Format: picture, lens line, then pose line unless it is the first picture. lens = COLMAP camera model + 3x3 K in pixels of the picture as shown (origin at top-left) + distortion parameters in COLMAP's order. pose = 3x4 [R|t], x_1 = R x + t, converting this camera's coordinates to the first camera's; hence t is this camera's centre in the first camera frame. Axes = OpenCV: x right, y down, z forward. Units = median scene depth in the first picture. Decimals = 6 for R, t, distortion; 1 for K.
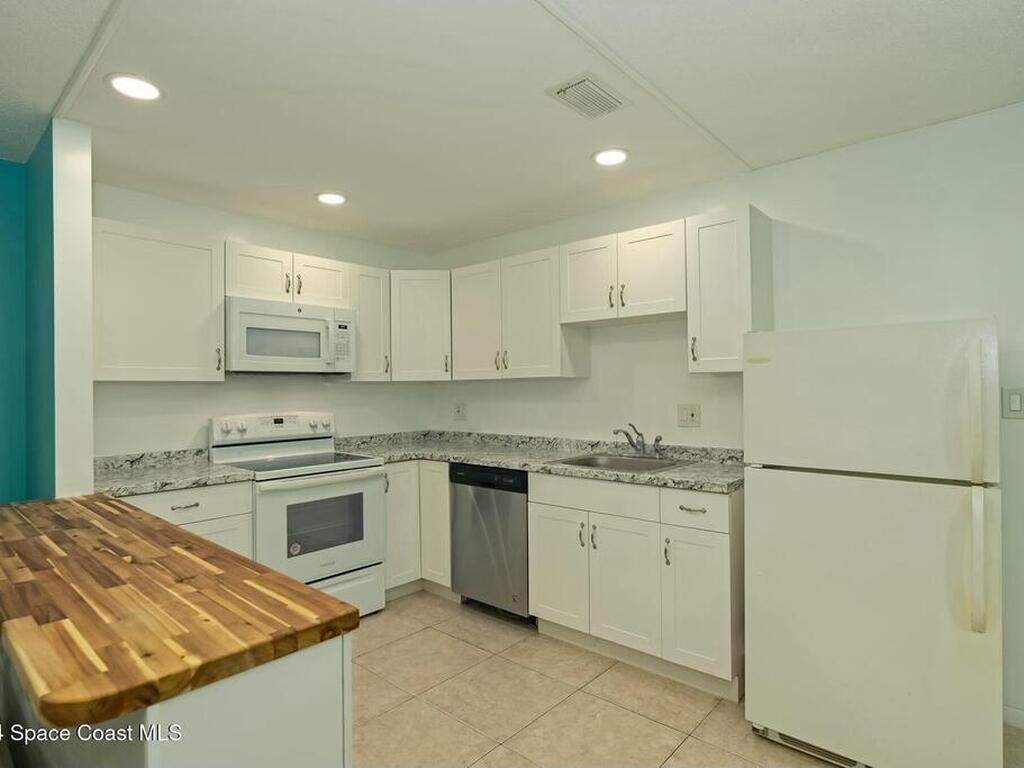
lens RADIAL K [[555.8, 0, 512.0], [0, 555.8, 384.0], [0, 0, 1]] dist [-0.000231, 0.000057]
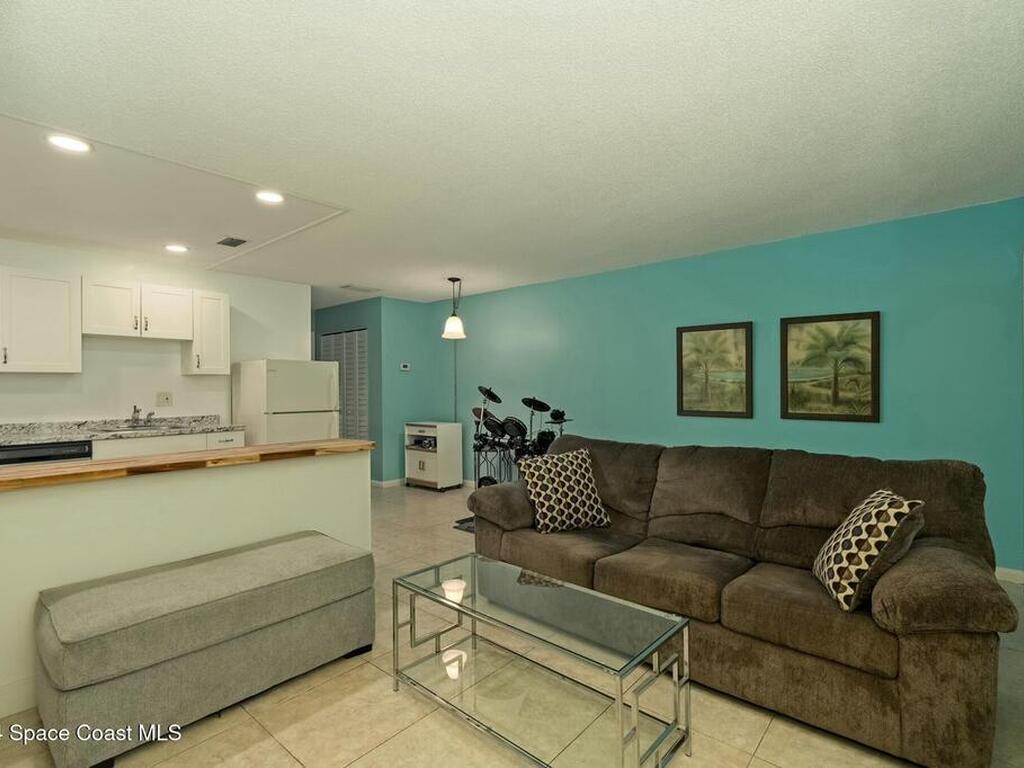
lens RADIAL K [[506.4, 0, 512.0], [0, 506.4, 384.0], [0, 0, 1]] dist [-0.001635, 0.000125]
pose [[-0.002973, 0.018733, 0.999820, -1.141581], [-0.001140, 0.999824, -0.018736, 0.036050], [-0.999995, -0.001196, -0.002951, -0.037886]]
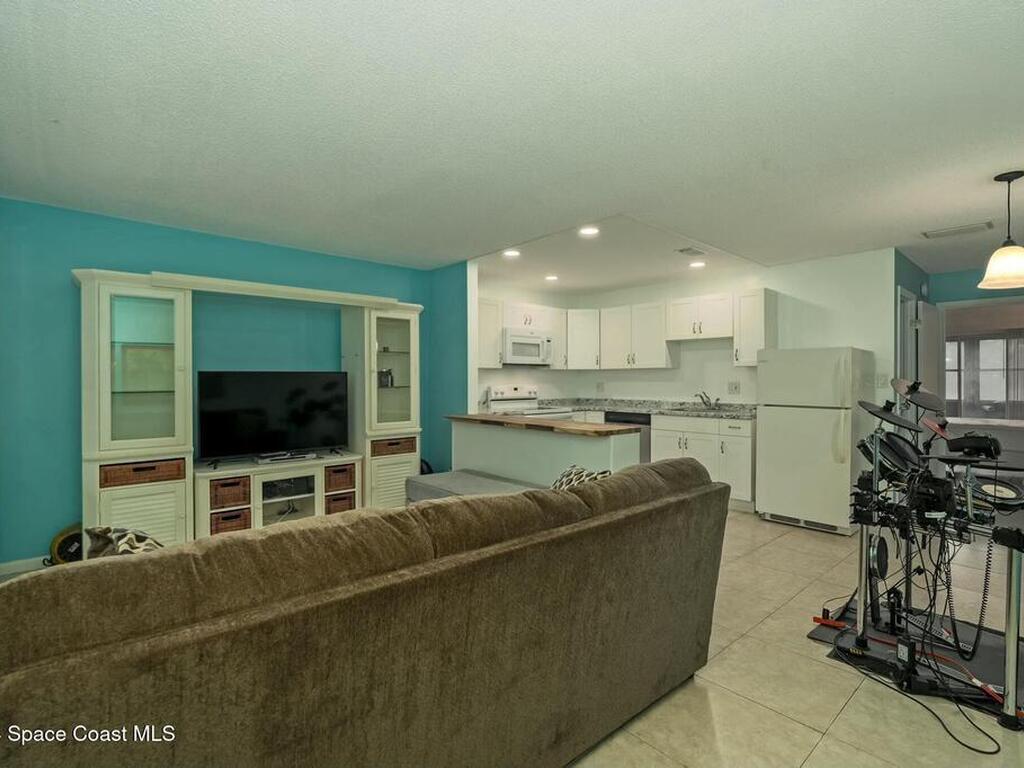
lens RADIAL K [[506.4, 0, 512.0], [0, 506.4, 384.0], [0, 0, 1]] dist [-0.001635, 0.000125]
pose [[0.993811, 0.013146, -0.110302, -0.251699], [-0.011182, 0.999768, 0.018408, 0.017081], [0.110518, -0.017061, 0.993728, -0.823018]]
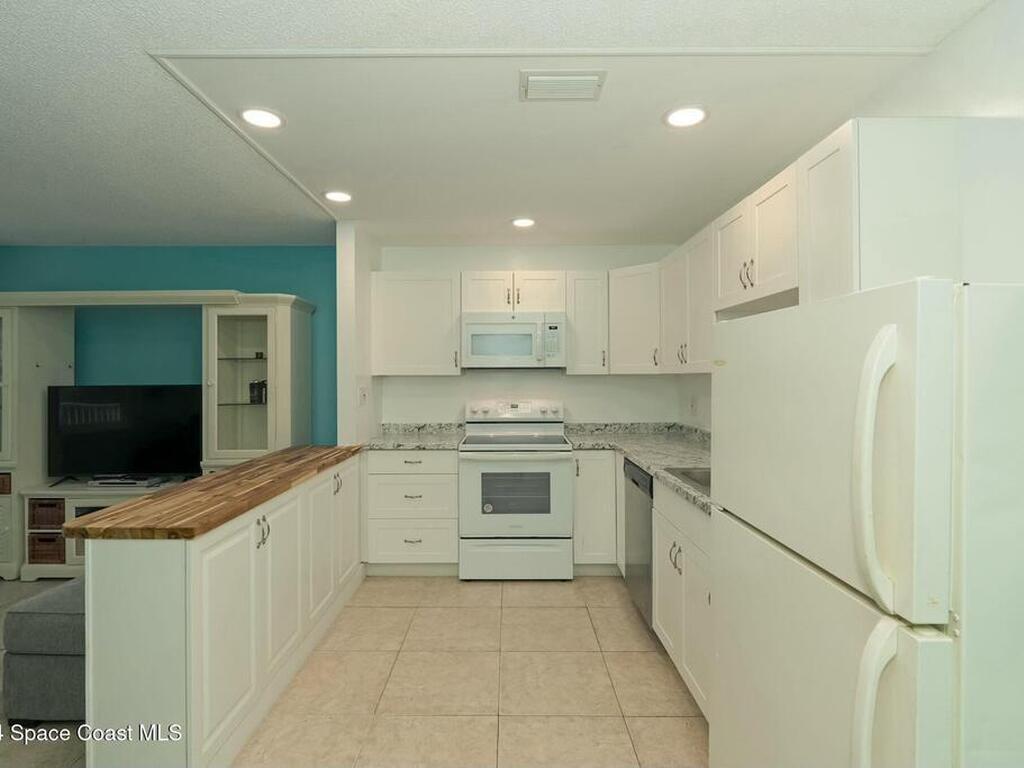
lens RADIAL K [[527.3, 0, 506.4], [0, 527.3, 373.6], [0, 0, 1]] dist [-0.002332, -0.000504]
pose [[0.660361, 0.007223, -0.750913, 0.488578], [0.003354, 0.999915, 0.012567, -0.022945], [0.750941, -0.010817, 0.660281, 0.215734]]
